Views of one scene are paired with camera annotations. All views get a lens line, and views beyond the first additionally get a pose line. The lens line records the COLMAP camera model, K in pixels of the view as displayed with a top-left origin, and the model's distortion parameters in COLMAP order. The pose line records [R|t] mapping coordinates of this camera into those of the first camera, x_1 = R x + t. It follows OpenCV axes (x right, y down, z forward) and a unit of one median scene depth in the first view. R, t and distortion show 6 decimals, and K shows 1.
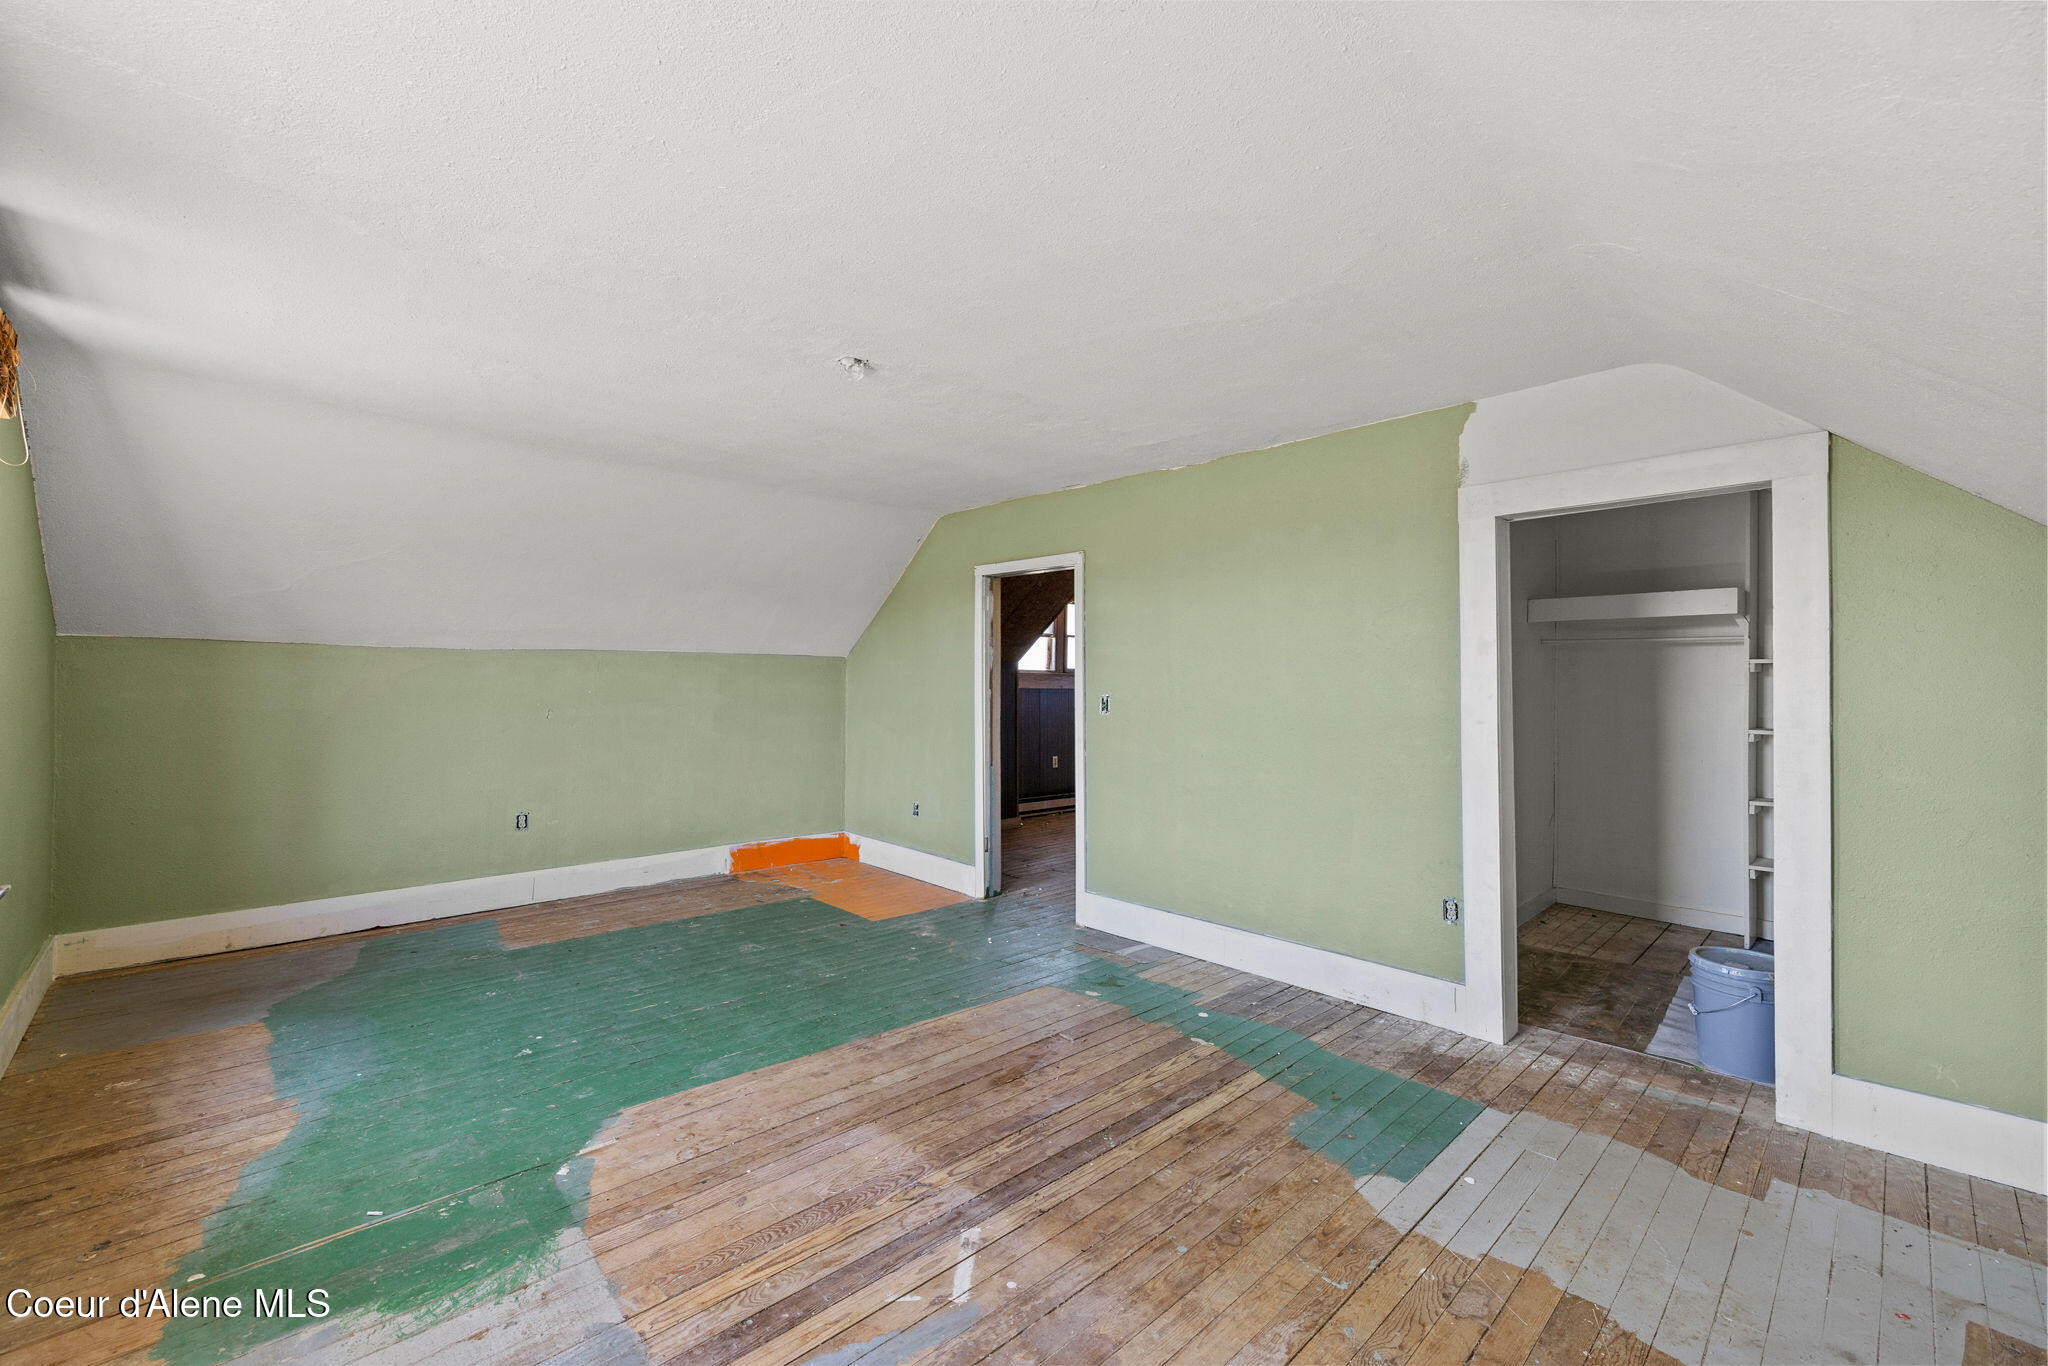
lens RADIAL K [[862.2, 0, 1024.0], [0, 862.2, 683.0], [0, 0, 1]] dist [0.000971, 0.000105]
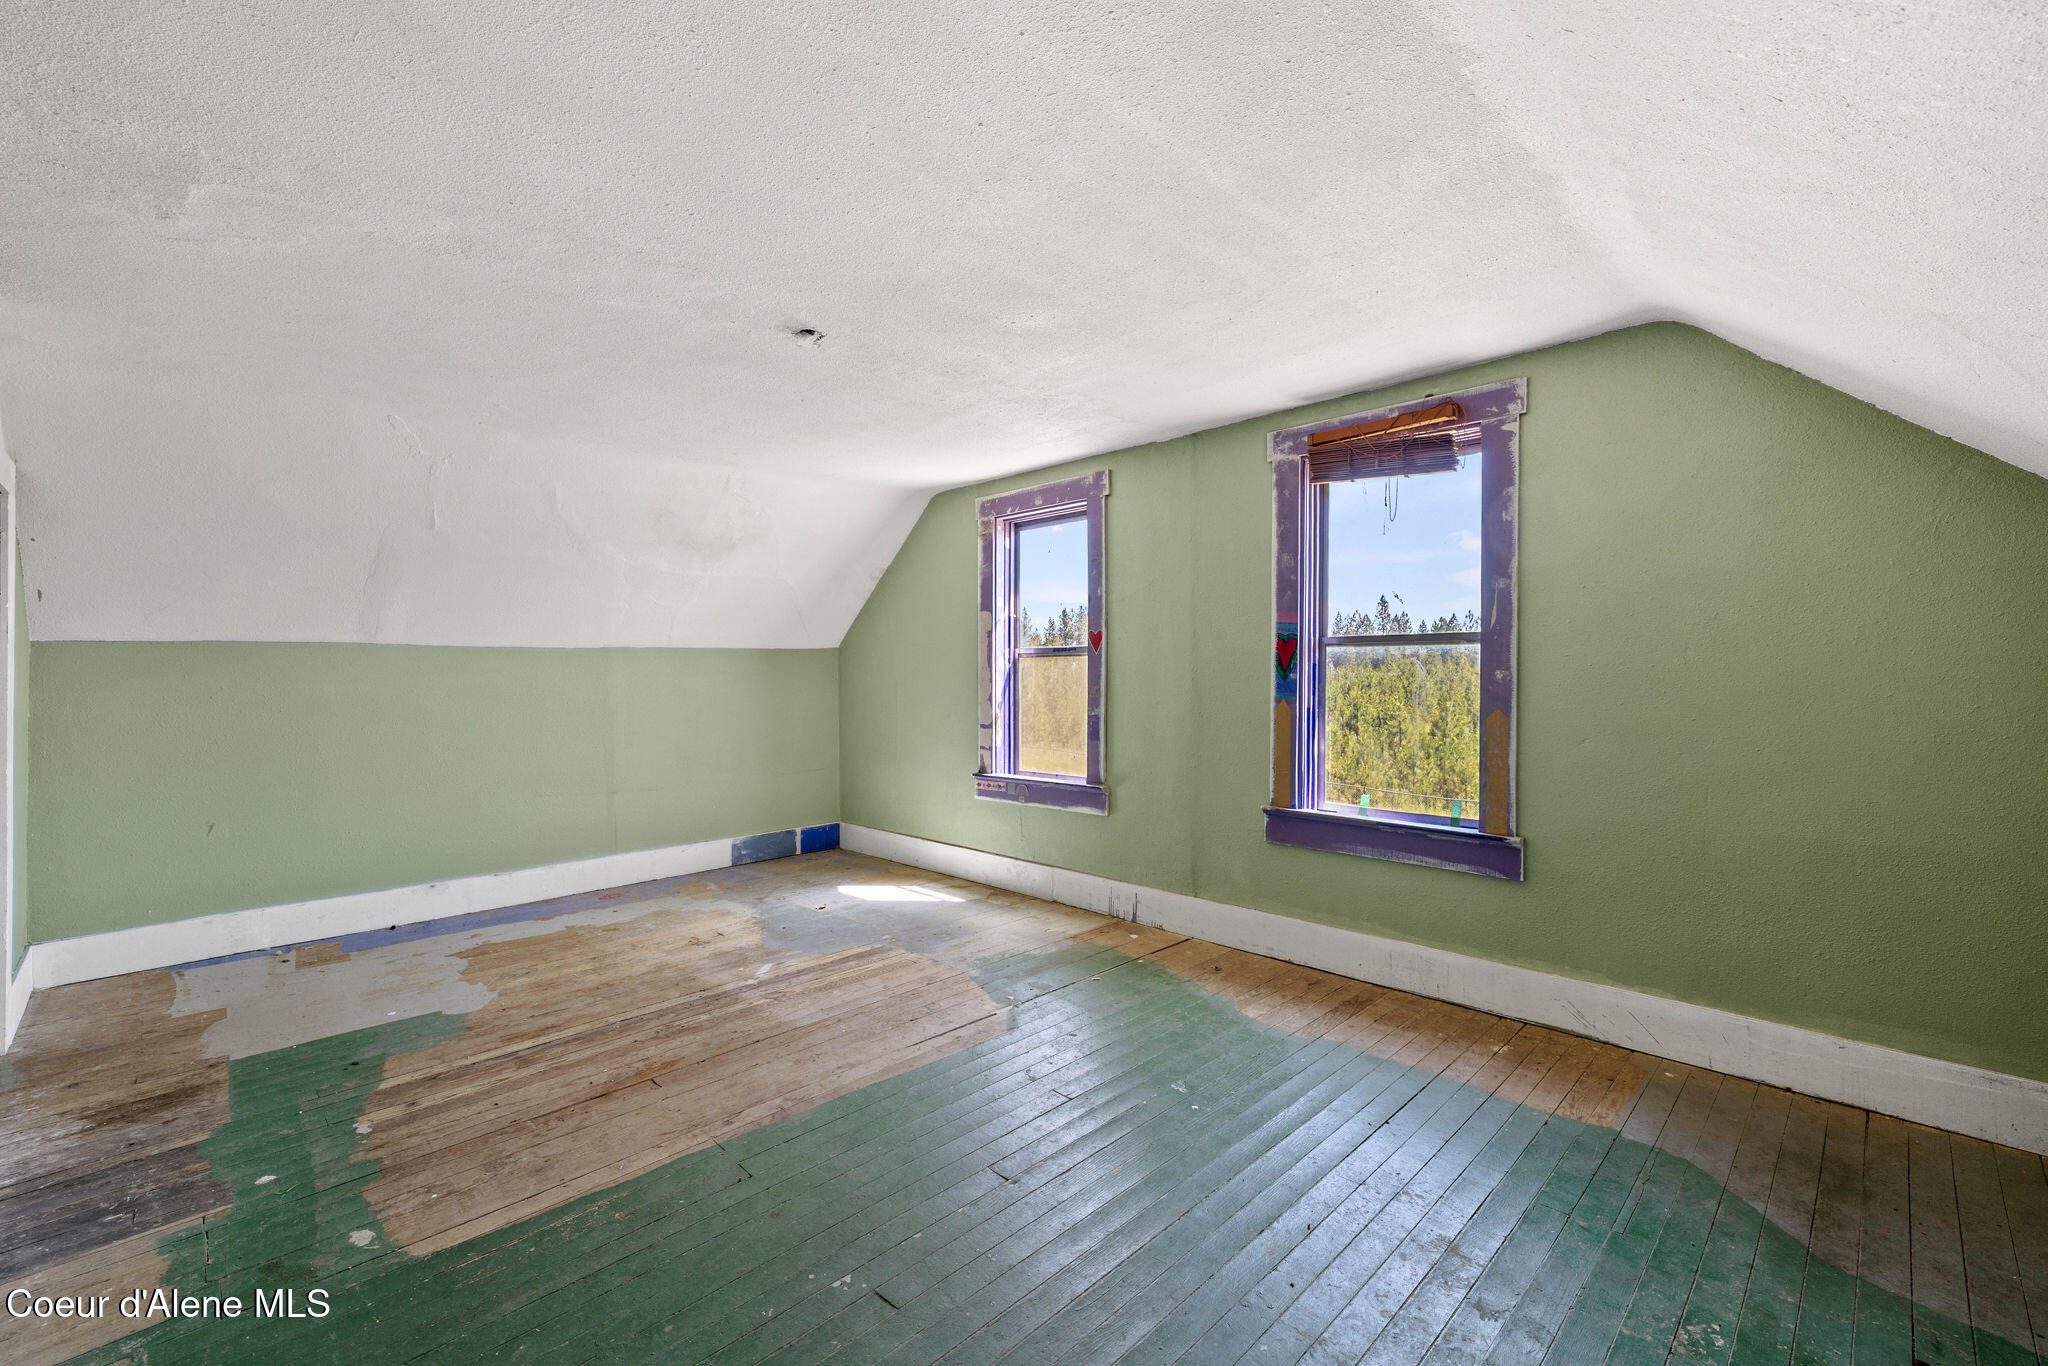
lens RADIAL K [[862.2, 0, 1024.0], [0, 862.2, 683.0], [0, 0, 1]] dist [0.000971, 0.000105]
pose [[-0.999925, 0.000762, -0.012238, -0.472272], [0.000623, 0.999936, 0.011290, 0.002161], [0.012246, 0.011281, -0.999861, 2.182574]]
